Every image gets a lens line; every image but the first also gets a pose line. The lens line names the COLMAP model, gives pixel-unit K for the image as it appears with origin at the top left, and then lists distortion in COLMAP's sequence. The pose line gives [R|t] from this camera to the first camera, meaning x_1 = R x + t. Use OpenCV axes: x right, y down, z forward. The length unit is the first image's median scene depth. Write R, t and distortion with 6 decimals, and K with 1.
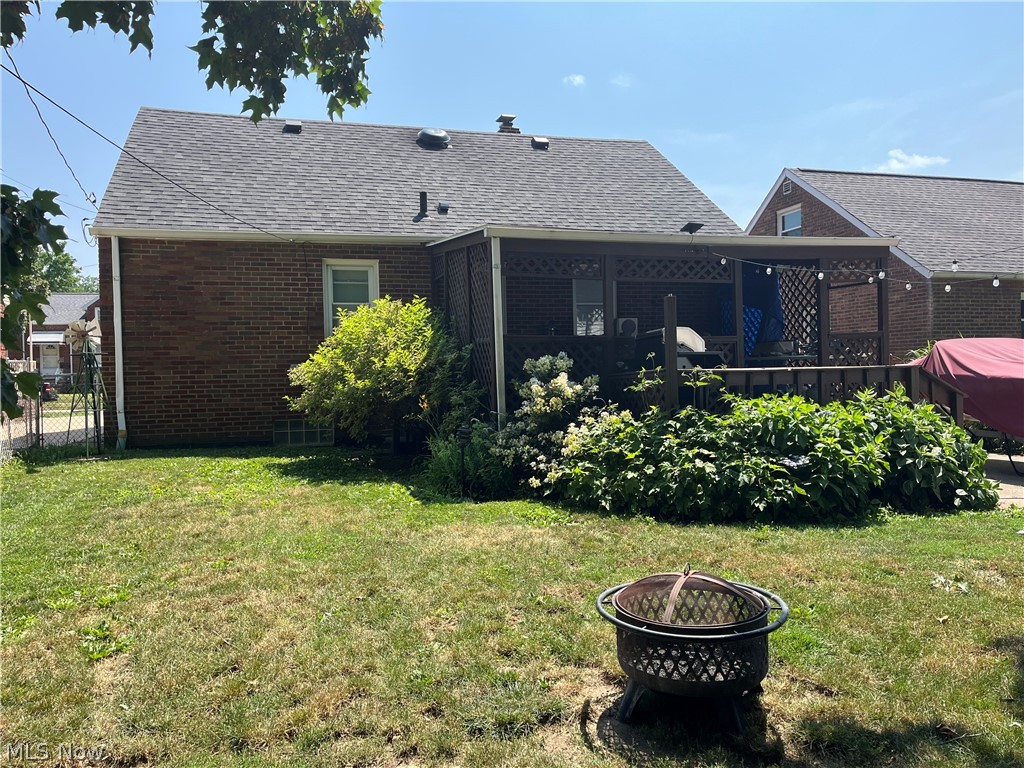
lens RADIAL K [[772.2, 0, 505.3], [0, 772.2, 381.7], [0, 0, 1]] dist [0.047821, -0.058582]
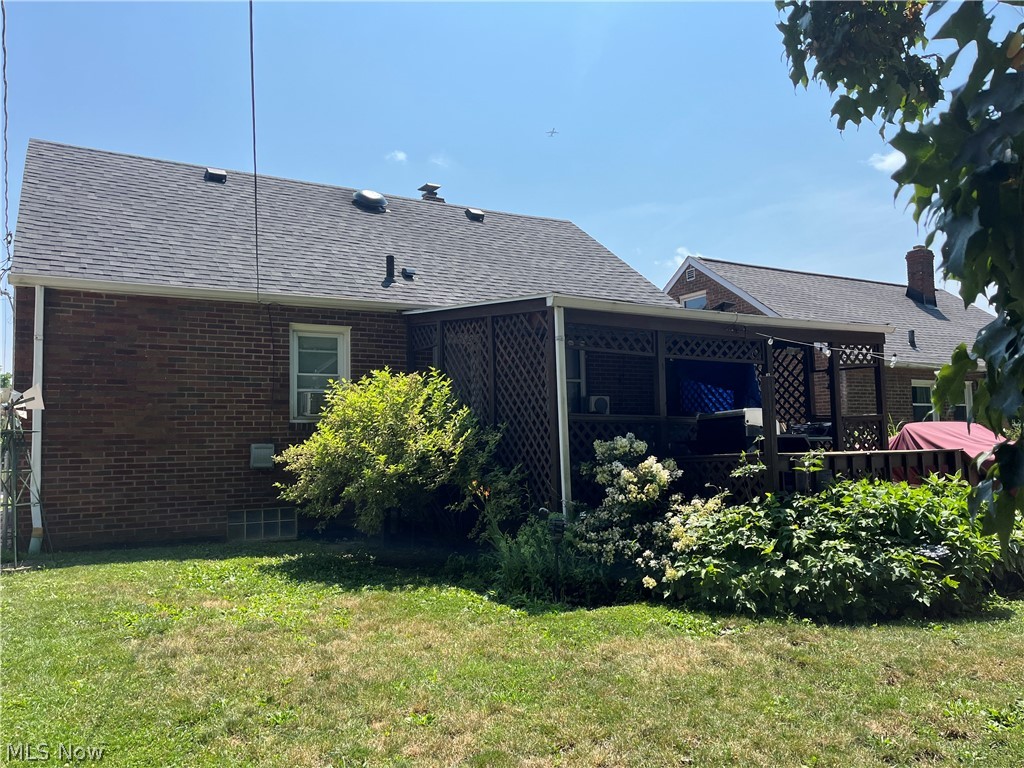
lens RADIAL K [[772.2, 0, 516.6], [0, 772.2, 391.3], [0, 0, 1]] dist [0.047821, -0.058582]
pose [[0.970006, 0.018573, 0.242370, -0.207349], [0.001964, 0.996445, -0.084220, -0.008096], [-0.243073, 0.082170, 0.966521, 0.102825]]
